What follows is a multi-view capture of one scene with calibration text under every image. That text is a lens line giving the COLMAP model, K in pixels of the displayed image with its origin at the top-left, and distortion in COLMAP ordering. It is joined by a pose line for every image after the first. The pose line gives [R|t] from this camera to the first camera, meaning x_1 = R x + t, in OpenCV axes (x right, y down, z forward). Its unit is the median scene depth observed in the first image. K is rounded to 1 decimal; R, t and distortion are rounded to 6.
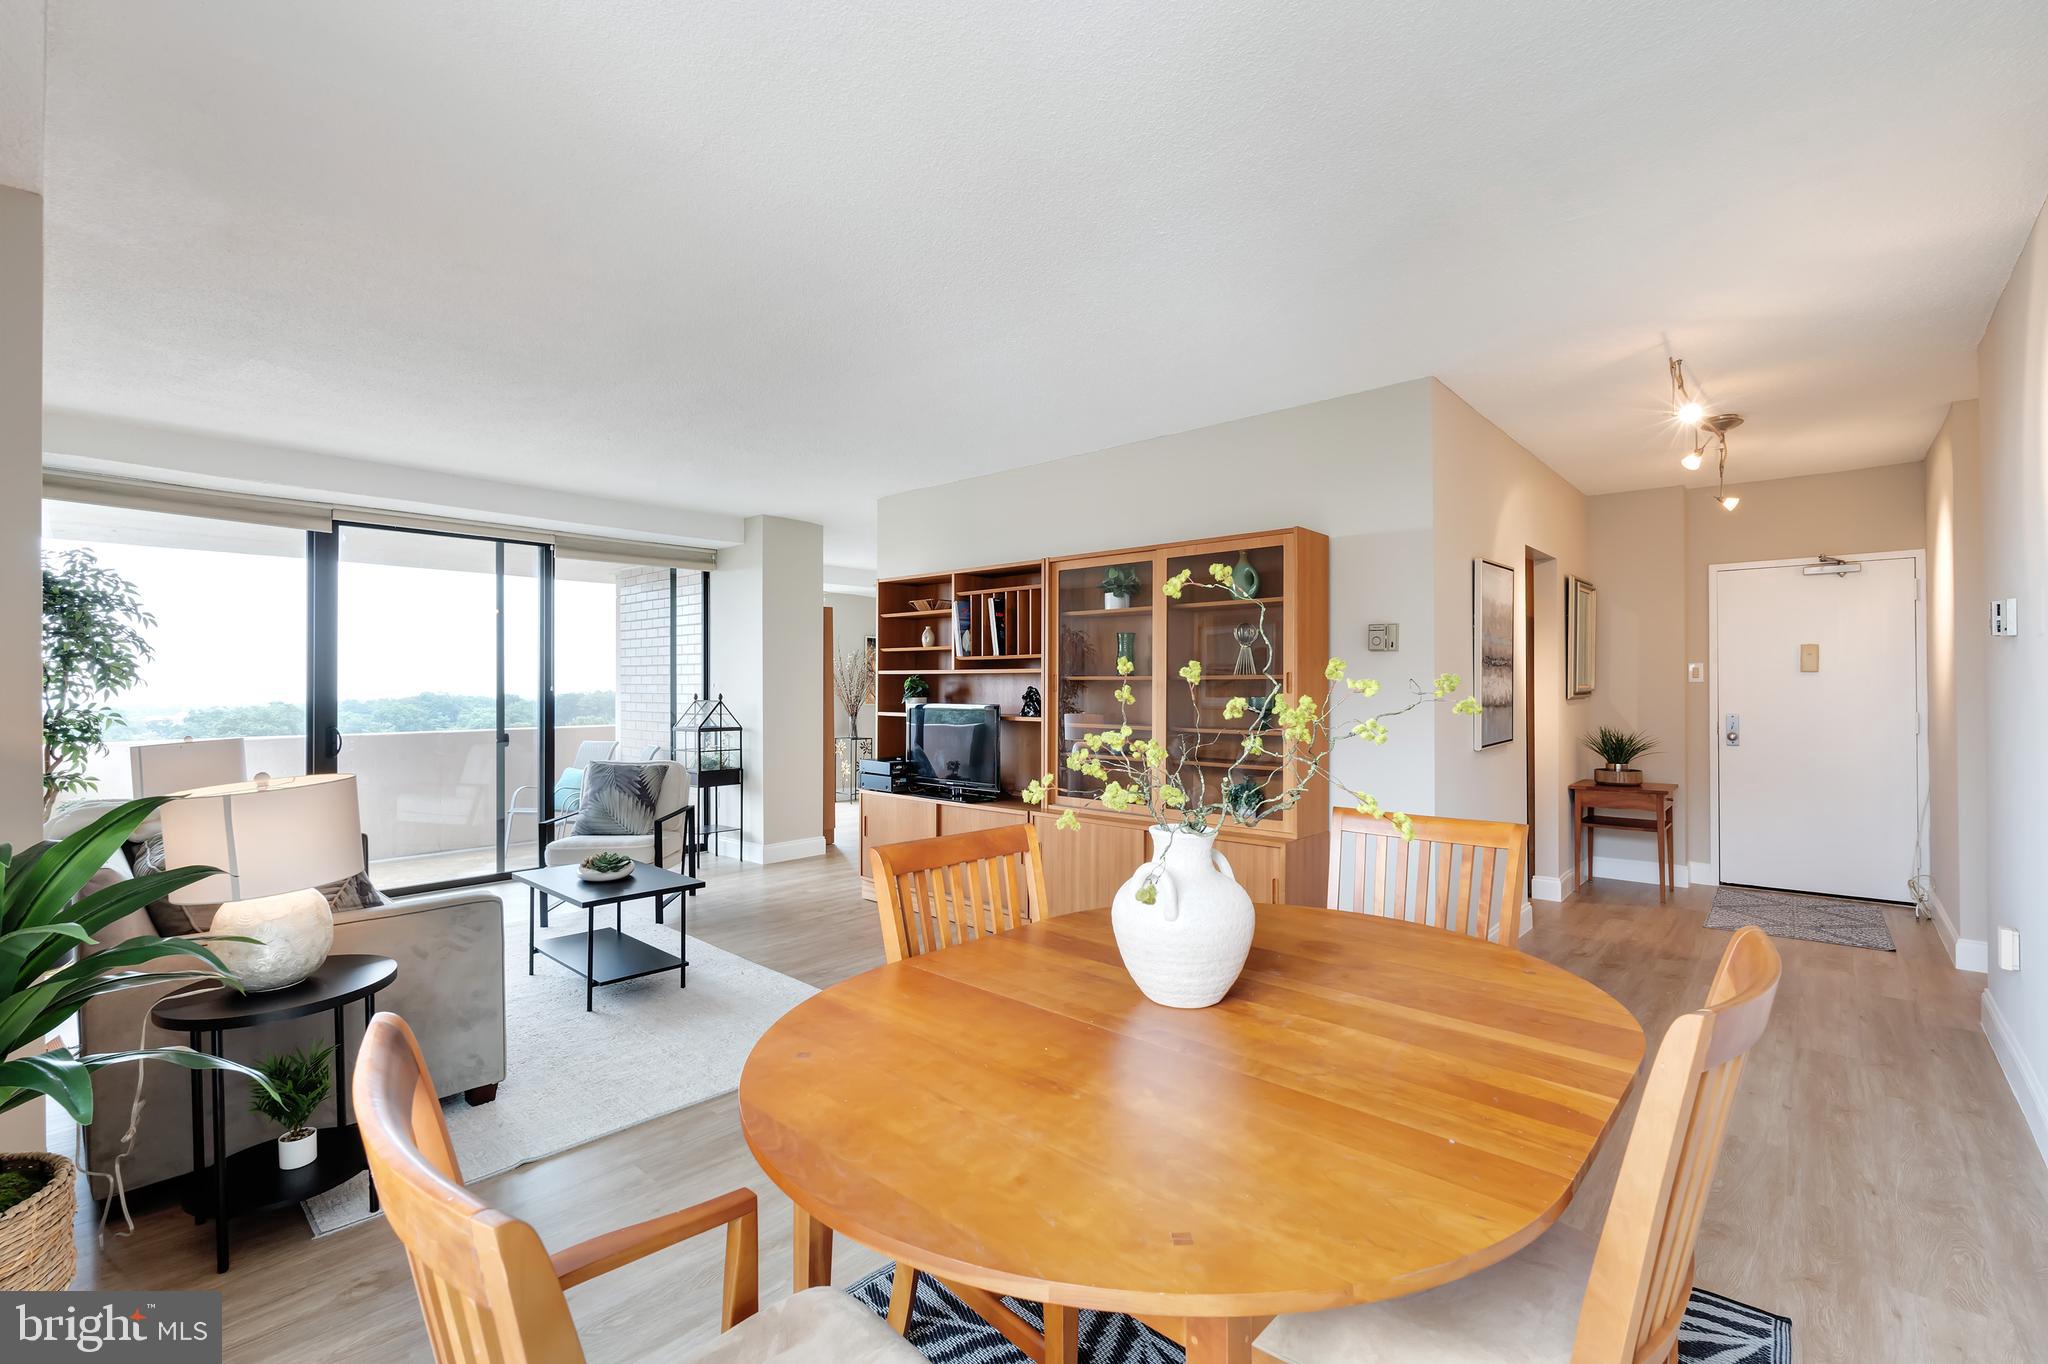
lens RADIAL K [[889.3, 0, 1038.1], [0, 889.3, 672.0], [0, 0, 1]] dist [-0.007092, 0.000435]
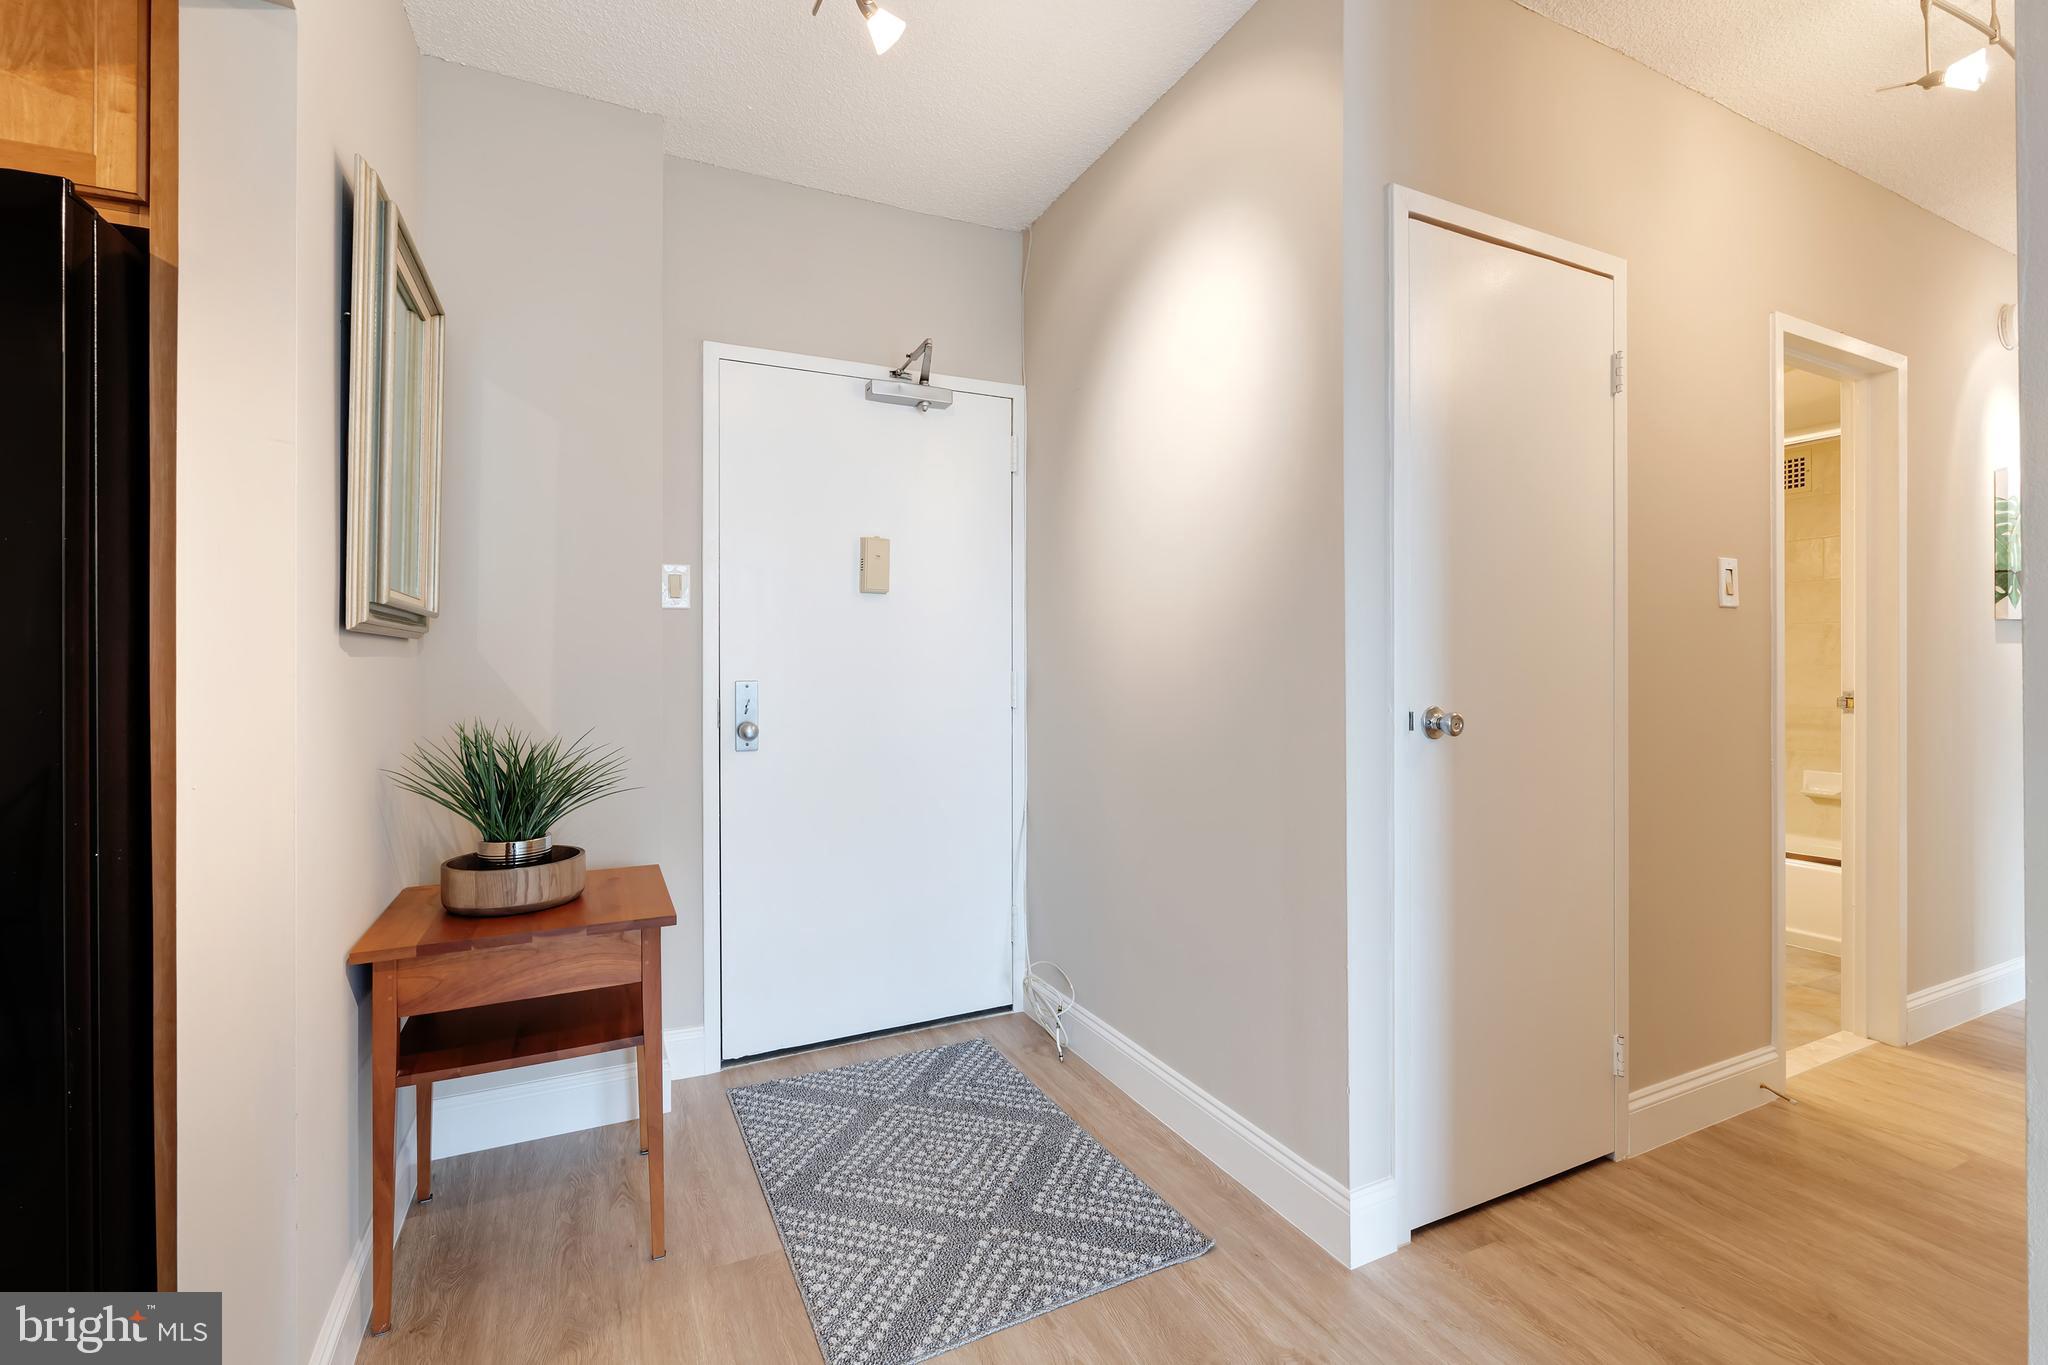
lens RADIAL K [[889.3, 0, 1035.9], [0, 889.3, 671.2], [0, 0, 1]] dist [-0.007092, 0.000435]
pose [[0.375956, -0.000594, 0.926637, 0.422037], [-0.007820, 0.999962, 0.003813, 0.040282], [-0.926604, -0.008680, 0.375937, 0.696777]]
